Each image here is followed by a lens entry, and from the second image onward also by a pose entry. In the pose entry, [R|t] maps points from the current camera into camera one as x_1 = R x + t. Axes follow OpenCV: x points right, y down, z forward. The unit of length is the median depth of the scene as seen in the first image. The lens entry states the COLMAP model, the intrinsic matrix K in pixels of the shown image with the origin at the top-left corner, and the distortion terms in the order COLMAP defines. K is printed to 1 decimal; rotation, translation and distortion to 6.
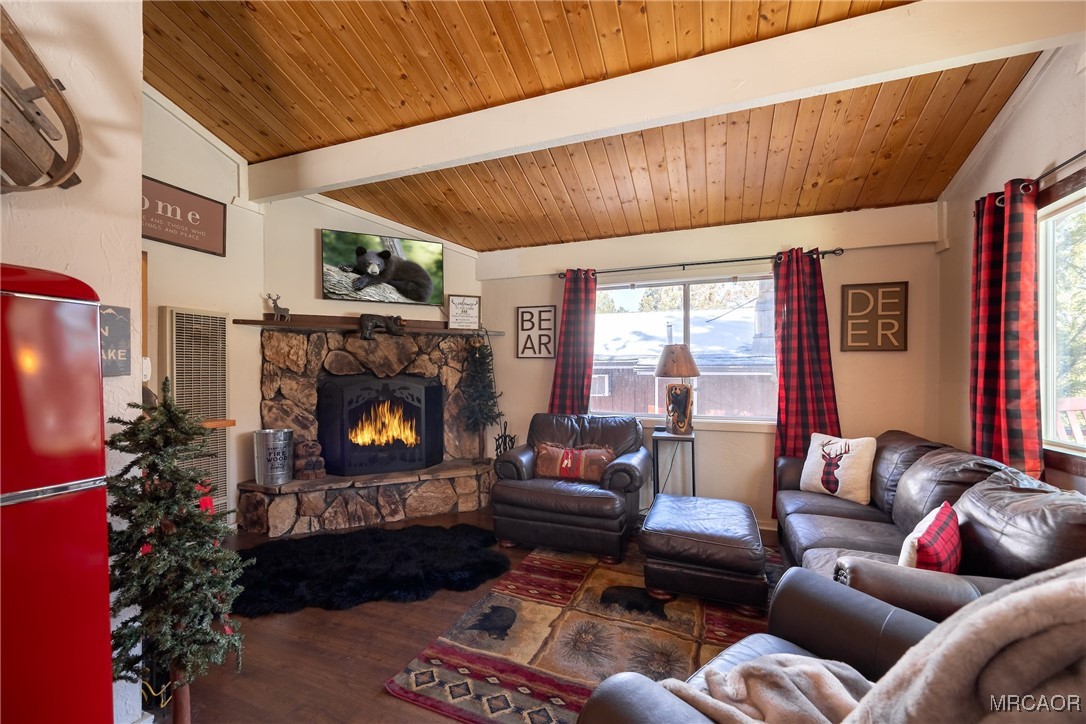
lens RADIAL K [[505.5, 0, 502.8], [0, 505.5, 380.1], [0, 0, 1]] dist [-0.000040, -0.000074]
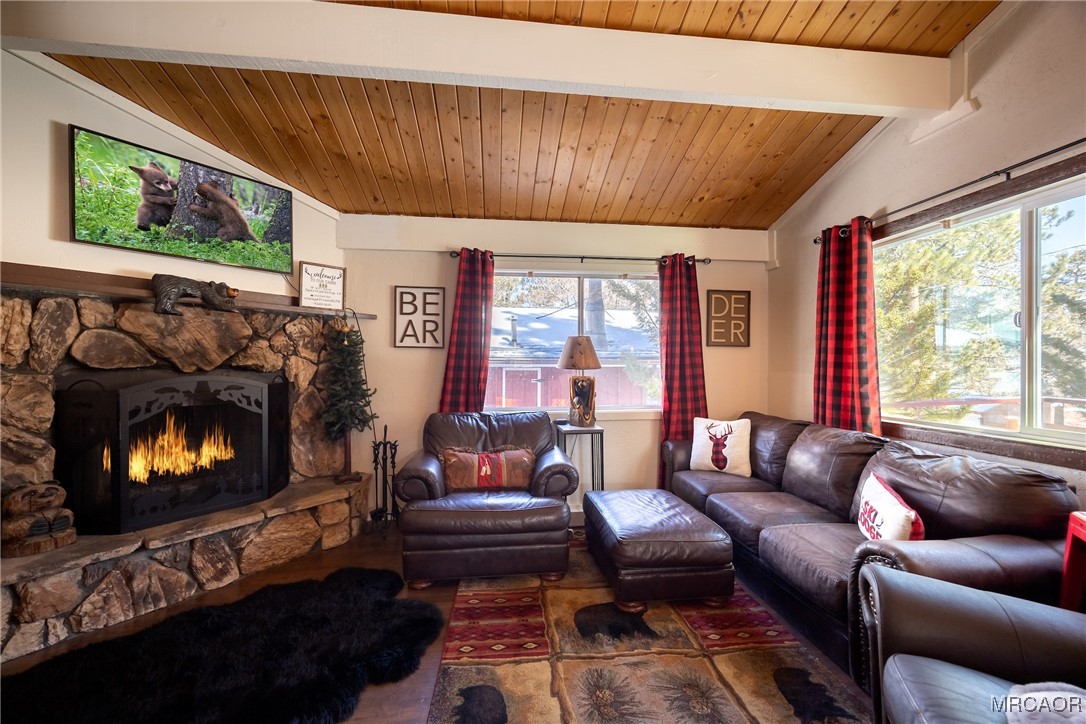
lens RADIAL K [[467.0, 0, 573.5], [0, 467.0, 364.4], [0, 0, 1]] dist [0.001512, 0.000207]
pose [[0.844517, -0.000781, 0.535528, -0.160968], [0.009617, 0.999860, -0.013709, -0.002494], [-0.535442, 0.016728, 0.844406, 0.234038]]
